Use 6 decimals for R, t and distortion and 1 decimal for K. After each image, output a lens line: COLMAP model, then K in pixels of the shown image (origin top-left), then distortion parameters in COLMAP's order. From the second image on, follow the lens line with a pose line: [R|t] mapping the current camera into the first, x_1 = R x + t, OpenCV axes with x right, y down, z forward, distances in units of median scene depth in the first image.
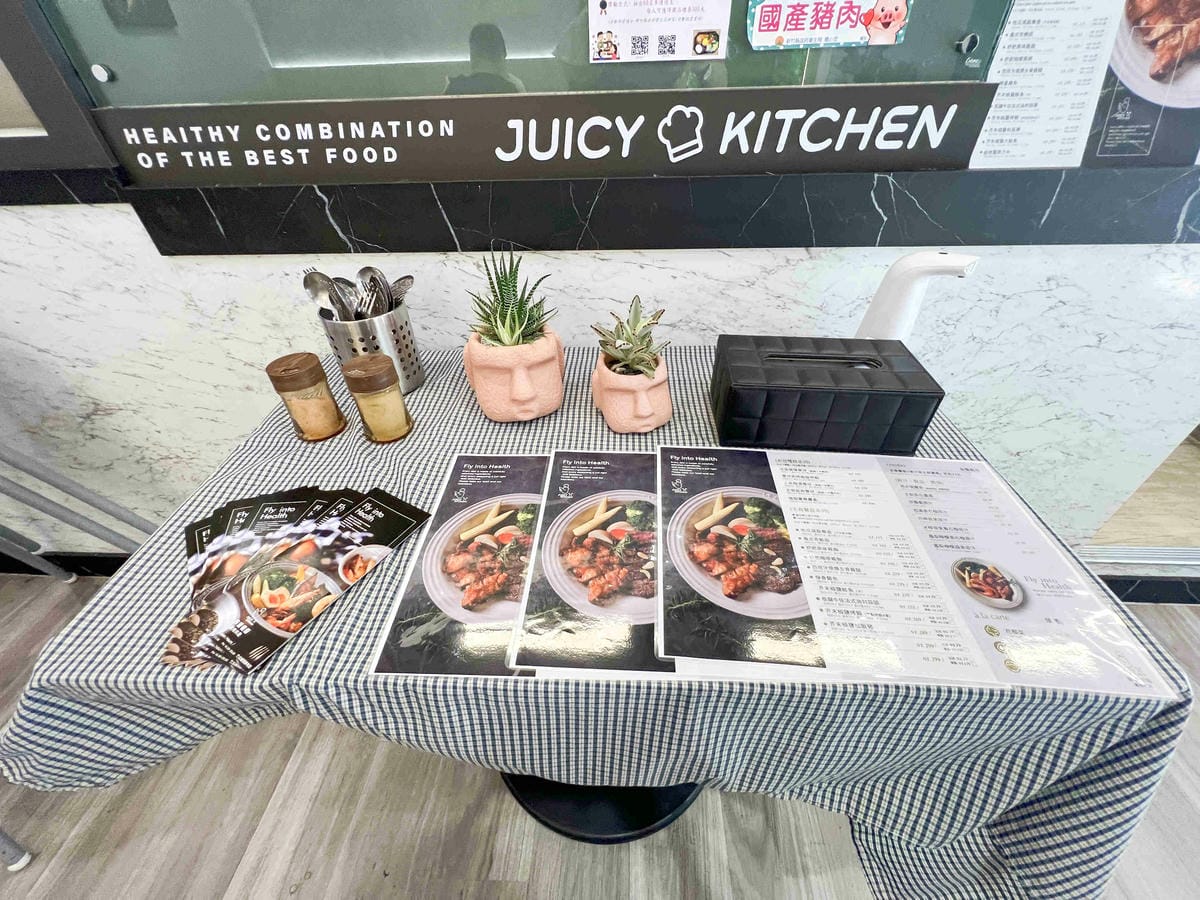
lens RADIAL K [[482.5, 0, 600.0], [0, 482.5, 450.0], [0, 0, 1]] dist [-0.003161, 0.000036]
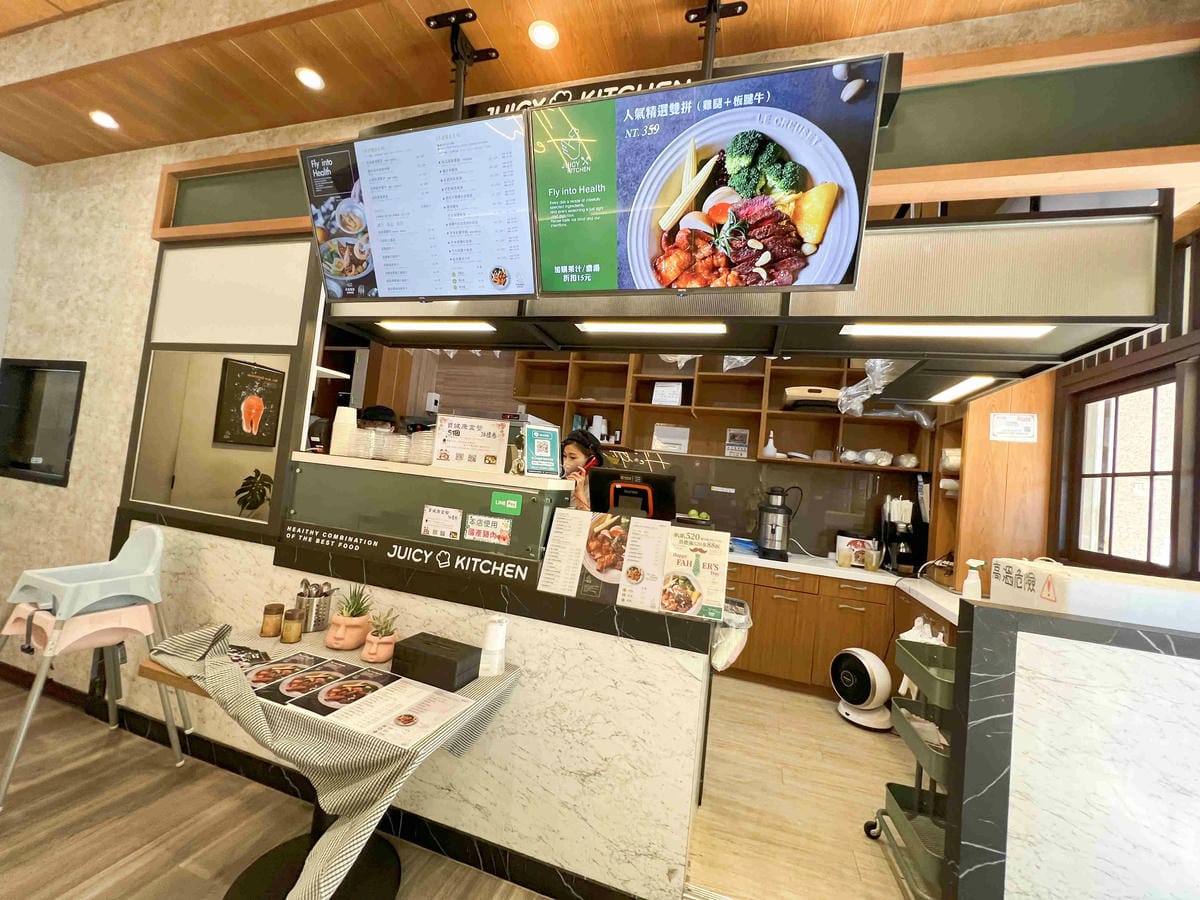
lens RADIAL K [[482.5, 0, 600.0], [0, 482.5, 450.0], [0, 0, 1]] dist [-0.003161, 0.000036]
pose [[0.959846, 0.111505, -0.257416, 1.730212], [-0.256890, 0.718054, -0.646843, 0.478222], [0.112713, 0.686997, 0.717865, -1.376216]]
